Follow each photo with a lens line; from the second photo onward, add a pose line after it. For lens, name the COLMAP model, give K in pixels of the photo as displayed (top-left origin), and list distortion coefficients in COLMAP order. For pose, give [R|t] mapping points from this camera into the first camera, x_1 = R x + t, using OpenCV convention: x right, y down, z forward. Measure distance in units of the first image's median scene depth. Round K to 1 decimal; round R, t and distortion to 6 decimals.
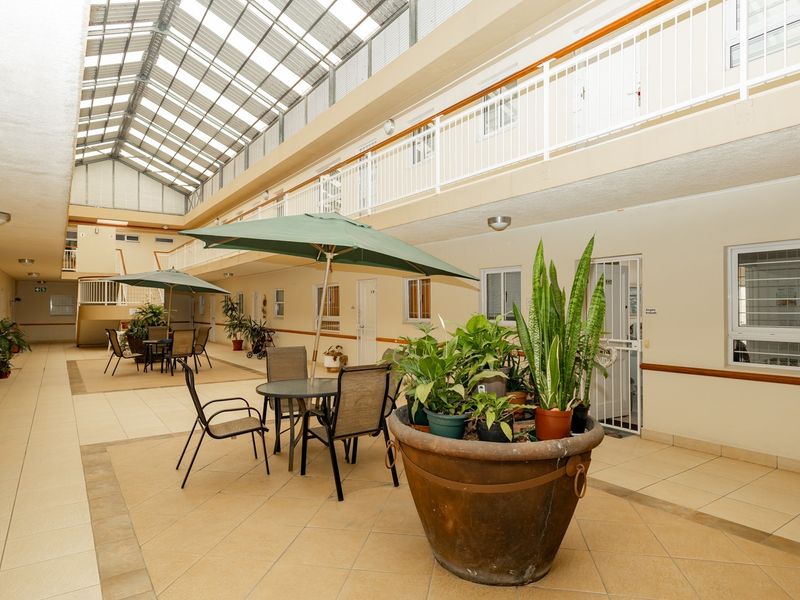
lens RADIAL K [[489.3, 0, 400.6], [0, 489.3, 301.5], [0, 0, 1]] dist [0.009193, -0.000175]
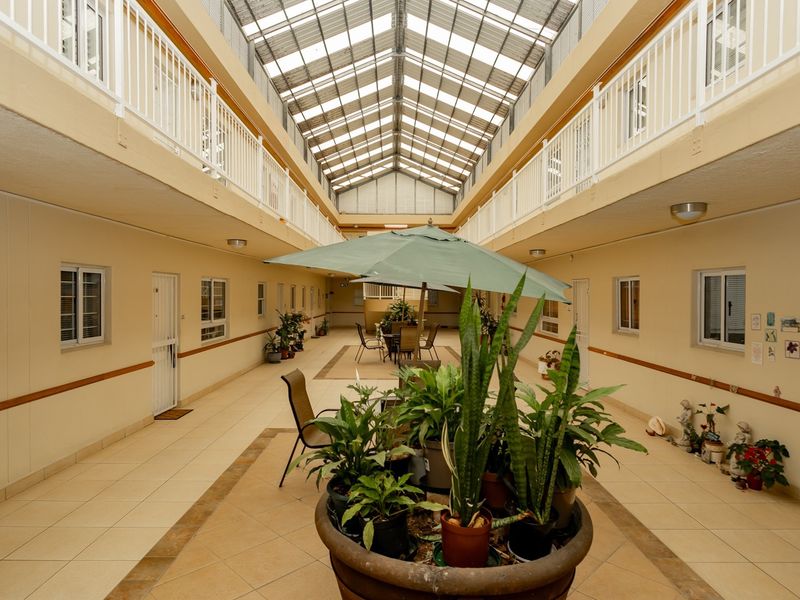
lens RADIAL K [[489.3, 0, 398.4], [0, 489.3, 300.7], [0, 0, 1]] dist [0.009193, -0.000175]
pose [[0.821449, 0.012450, -0.570147, 0.115063], [0.003092, 0.999650, 0.026285, -0.021184], [0.570274, -0.023354, 0.821122, 0.066131]]
